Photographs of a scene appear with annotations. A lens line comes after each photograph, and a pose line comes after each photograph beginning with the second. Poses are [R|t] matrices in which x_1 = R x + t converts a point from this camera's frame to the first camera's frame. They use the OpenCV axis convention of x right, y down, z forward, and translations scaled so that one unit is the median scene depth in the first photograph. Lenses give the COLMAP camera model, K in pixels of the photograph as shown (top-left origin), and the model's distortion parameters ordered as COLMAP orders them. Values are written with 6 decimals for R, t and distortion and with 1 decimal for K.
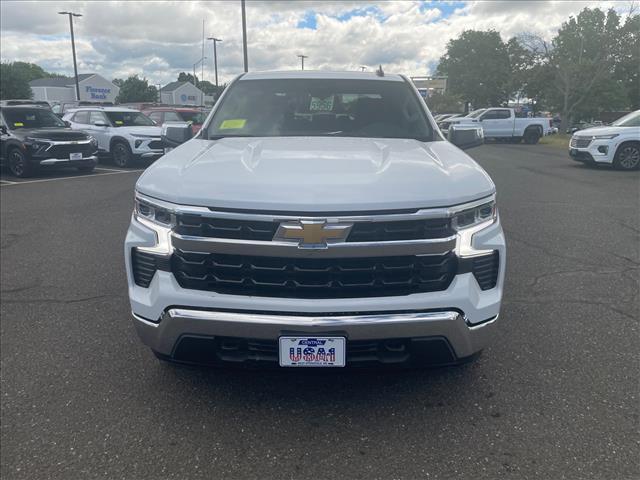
lens RADIAL K [[486.0, 0, 320.0], [0, 486.0, 240.0], [0, 0, 1]] dist [0.103328, -0.130353]
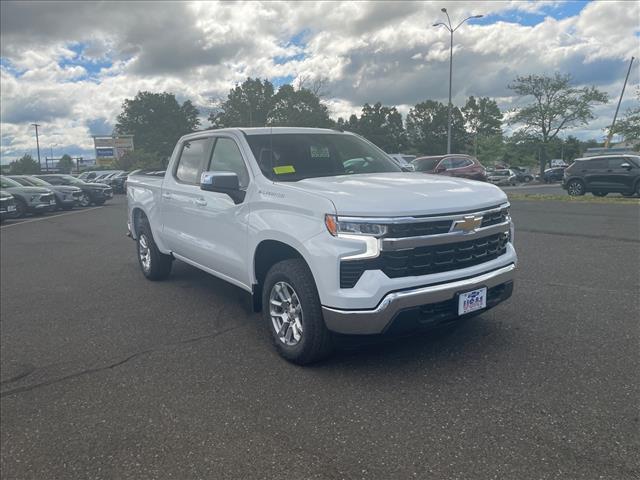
lens RADIAL K [[486.0, 0, 320.0], [0, 486.0, 240.0], [0, 0, 1]] dist [0.103328, -0.130353]
pose [[0.821690, -0.128452, 0.555270, -1.251827], [0.188707, 0.980635, -0.052395, 0.027923], [-0.537787, 0.147836, 0.830018, -0.062600]]
